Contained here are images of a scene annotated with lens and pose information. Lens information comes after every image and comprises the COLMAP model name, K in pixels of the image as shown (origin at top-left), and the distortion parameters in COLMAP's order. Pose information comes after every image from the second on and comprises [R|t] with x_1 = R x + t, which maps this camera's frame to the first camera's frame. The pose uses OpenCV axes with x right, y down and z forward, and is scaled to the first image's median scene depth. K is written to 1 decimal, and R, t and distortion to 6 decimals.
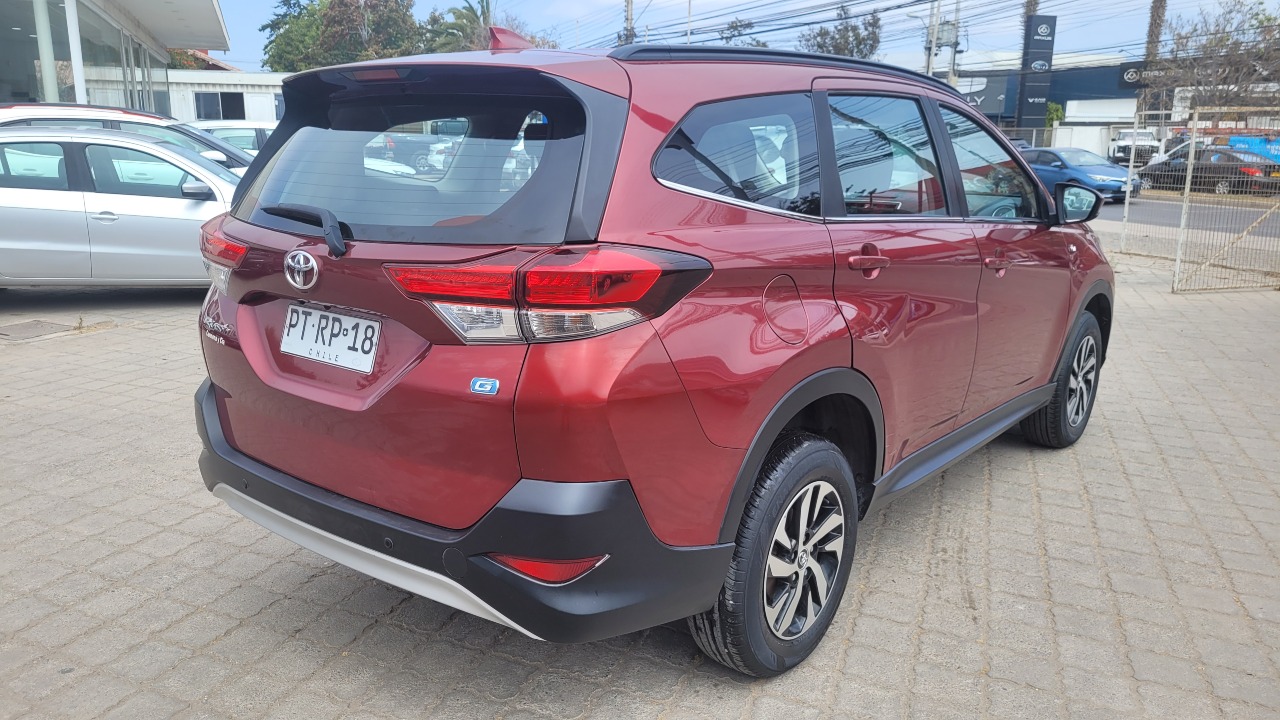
lens RADIAL K [[971.8, 0, 640.0], [0, 971.8, 360.0], [0, 0, 1]] dist [0.005502, -0.004038]
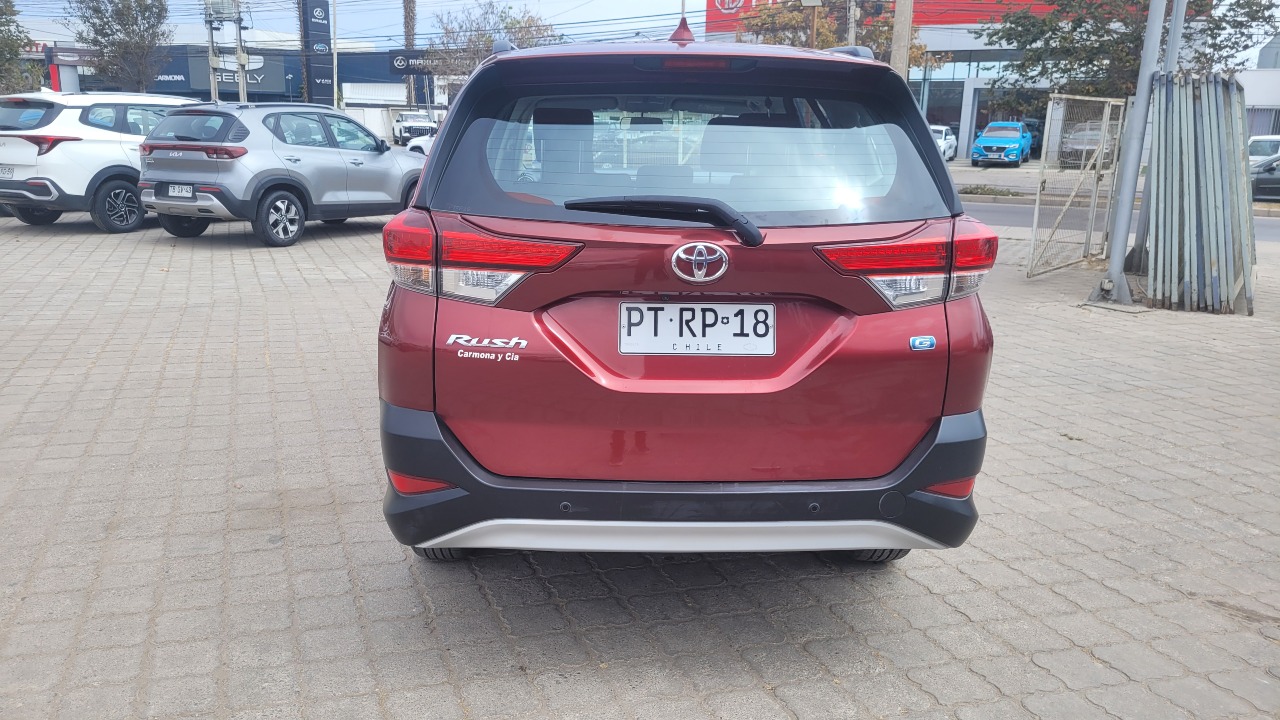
lens RADIAL K [[936.9, 0, 640.0], [0, 936.9, 360.0], [0, 0, 1]] dist [0.041890, -0.002146]
pose [[0.751583, -0.152617, 0.641741, -0.973813], [0.134911, 0.987867, 0.076929, -0.072711], [-0.645695, 0.028760, 0.763054, 0.308137]]
